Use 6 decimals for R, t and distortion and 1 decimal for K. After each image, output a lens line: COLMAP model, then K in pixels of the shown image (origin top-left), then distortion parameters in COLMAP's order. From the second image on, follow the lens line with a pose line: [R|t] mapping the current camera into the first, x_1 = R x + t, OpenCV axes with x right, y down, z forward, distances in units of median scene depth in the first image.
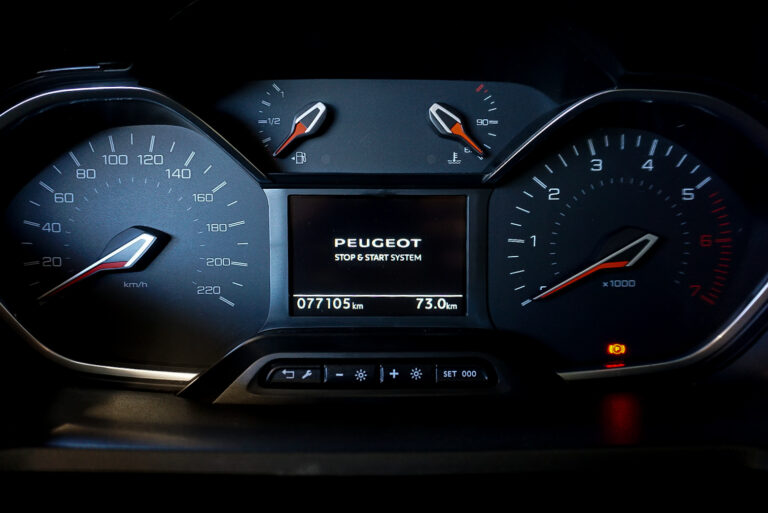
lens RADIAL K [[534.8, 0, 384.0], [0, 534.8, 256.5], [0, 0, 1]] dist [-0.030450, 0.000798]
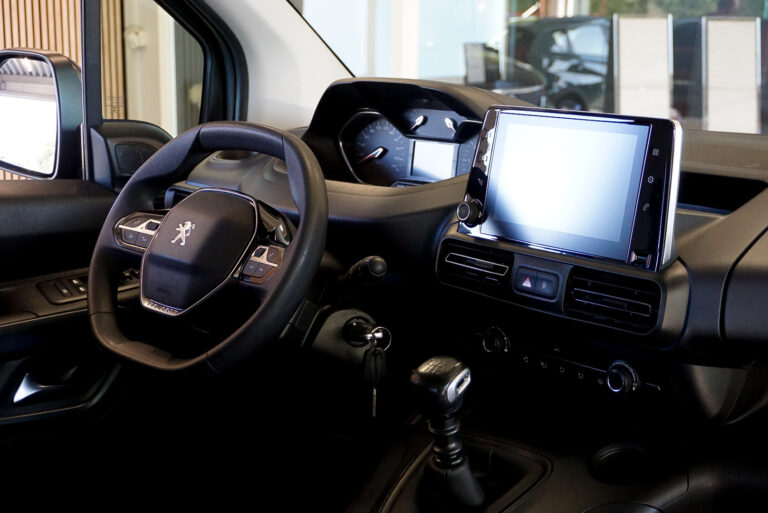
lens RADIAL K [[1131.8, 0, 384.0], [0, 1131.8, 256.5], [0, 0, 1]] dist [0.003181, 0.001733]
pose [[0.740972, 0.144922, -0.655712, 4.684680], [-0.139880, 0.988327, 0.060367, 0.213762], [0.656806, 0.046991, 0.752594, -4.718745]]
